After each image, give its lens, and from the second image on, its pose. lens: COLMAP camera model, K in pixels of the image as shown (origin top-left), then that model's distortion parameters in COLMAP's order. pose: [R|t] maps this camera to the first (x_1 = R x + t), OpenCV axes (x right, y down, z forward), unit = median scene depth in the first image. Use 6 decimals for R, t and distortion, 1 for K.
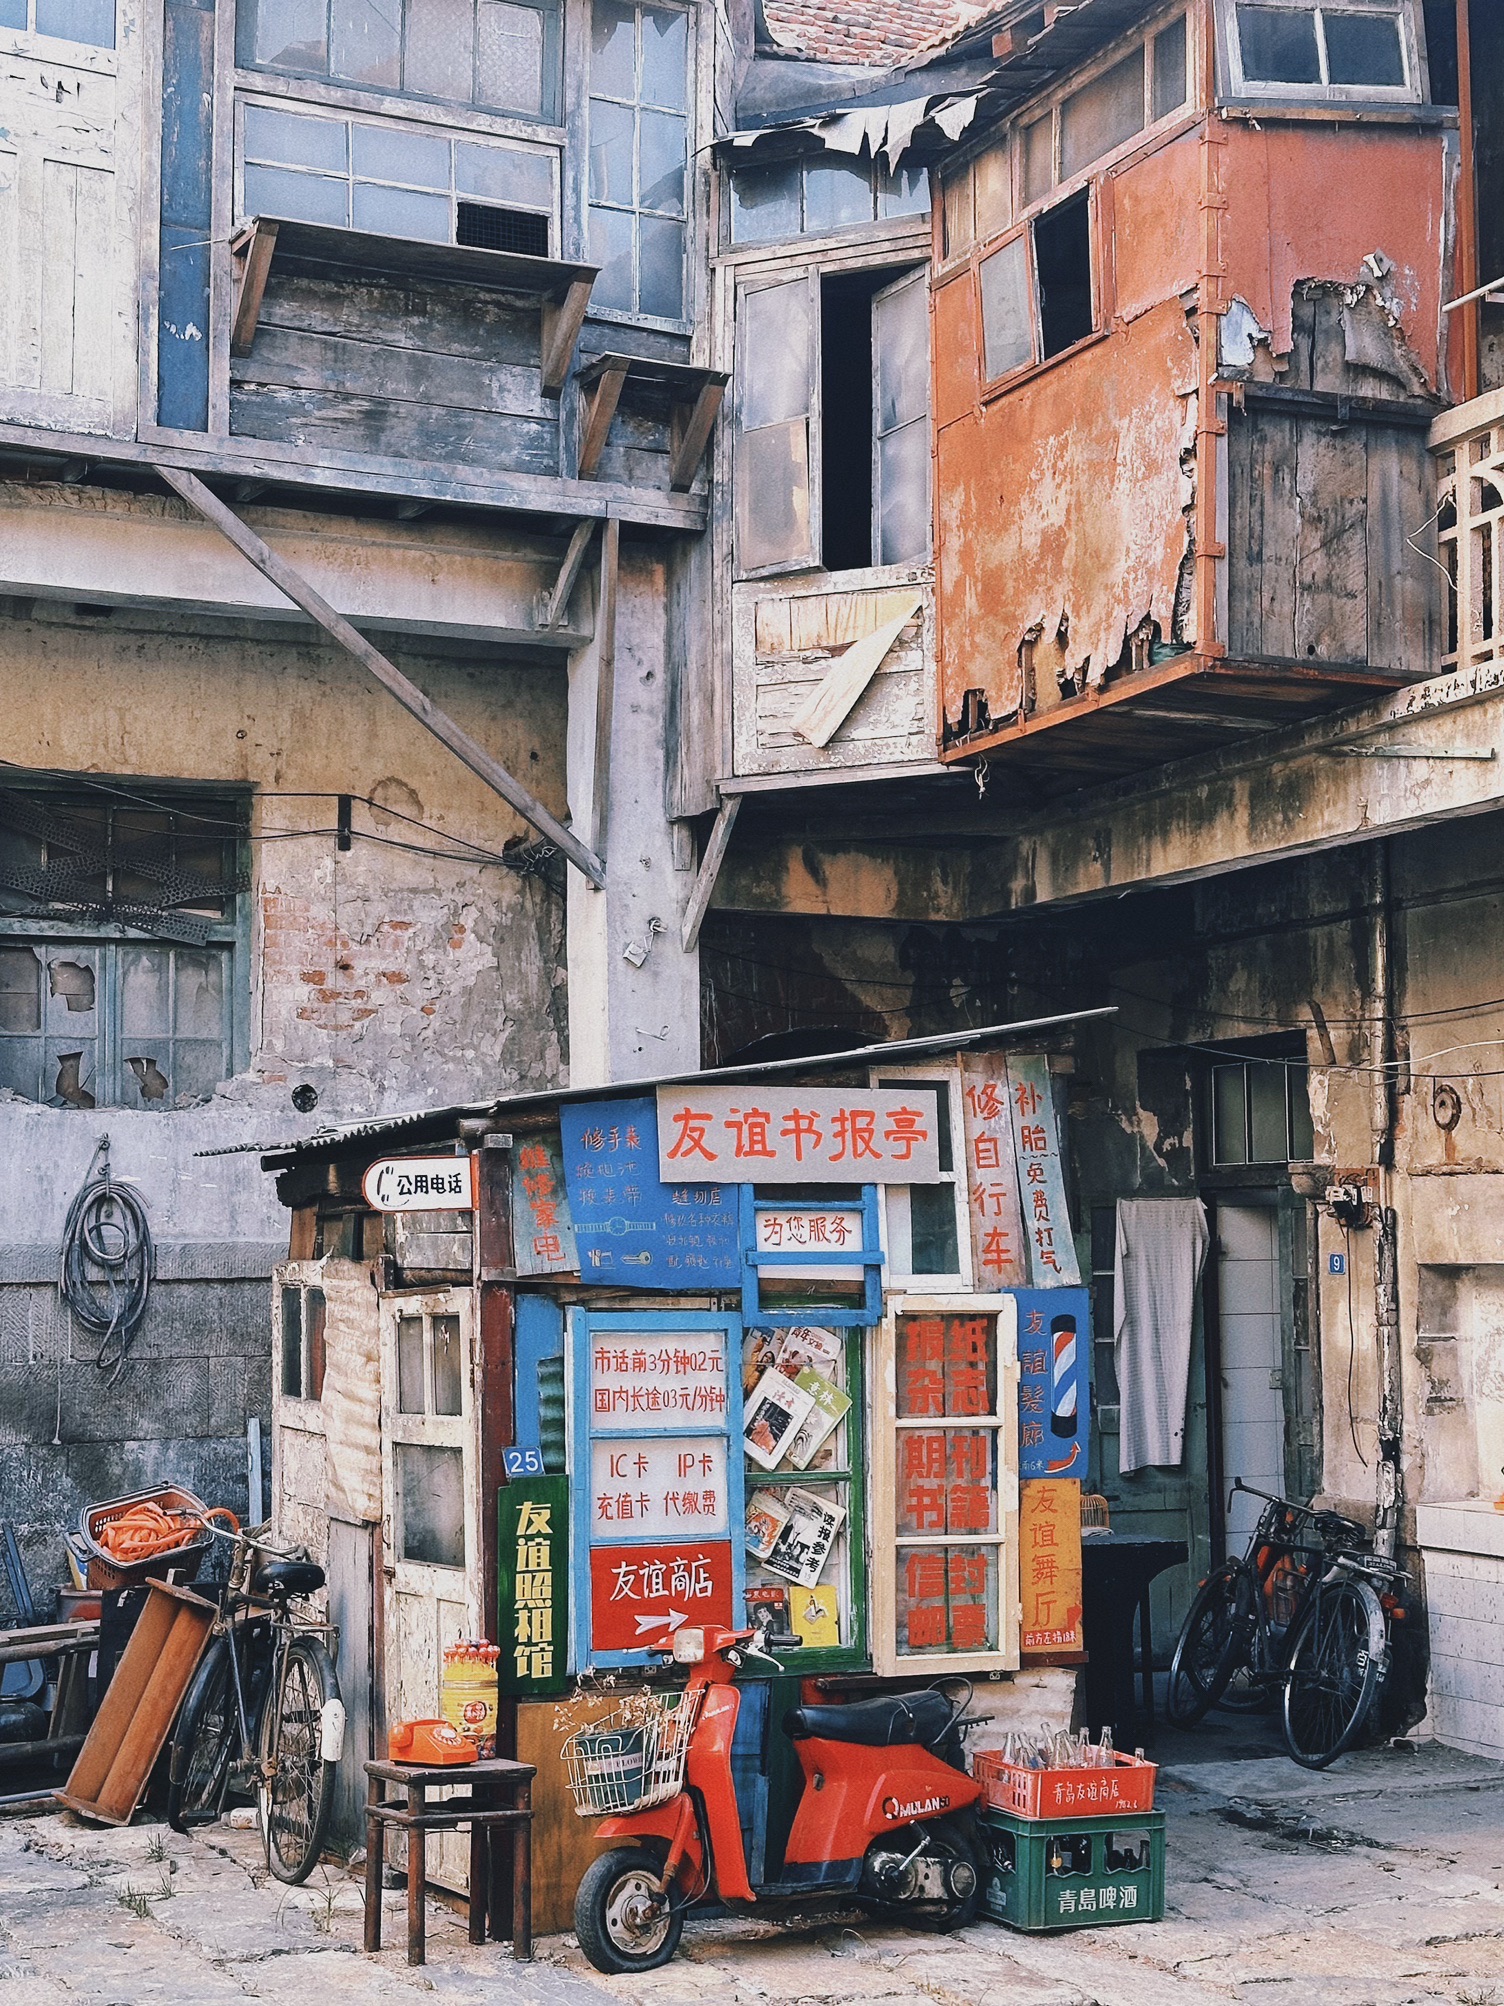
lens RADIAL K [[3160.9, 0, 752.0], [0, 3160.9, 1003.0], [0, 0, 1]] dist [0.147636, 0.023468]
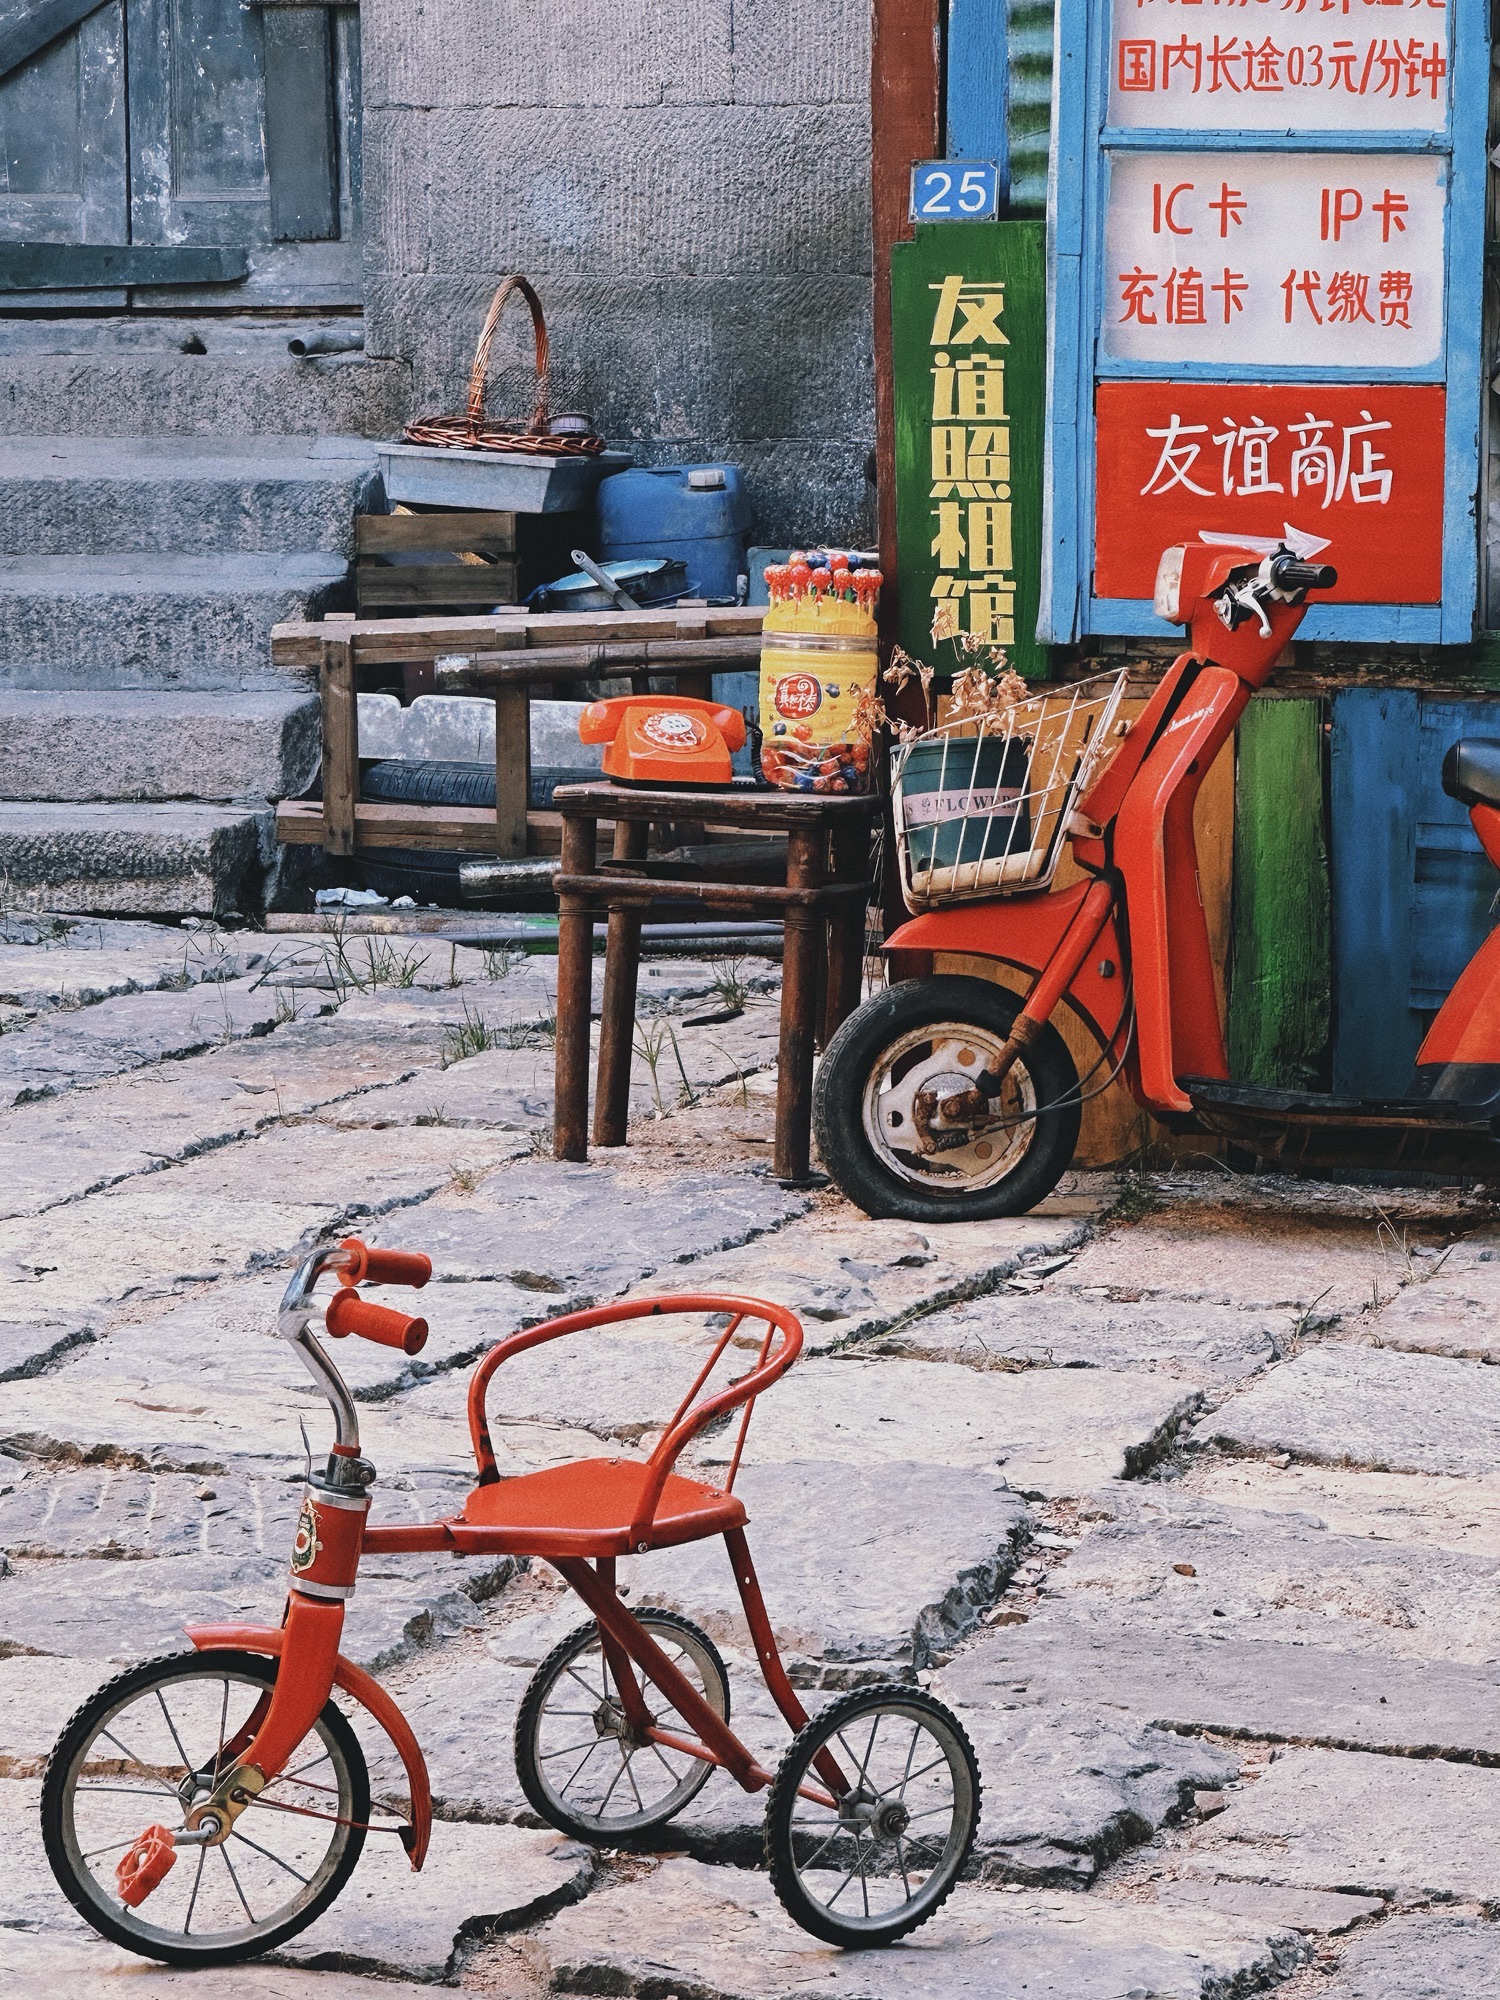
lens RADIAL K [[7314.8, 0, 750.0], [0, 7314.8, 1000.0], [0, 0, 1]] dist [-0.570649, 15.636672]
pose [[0.772610, 0.075390, -0.630388, 0.549664], [0.046457, 0.983549, 0.174565, 0.068524], [0.633178, -0.164157, 0.756398, 0.143101]]
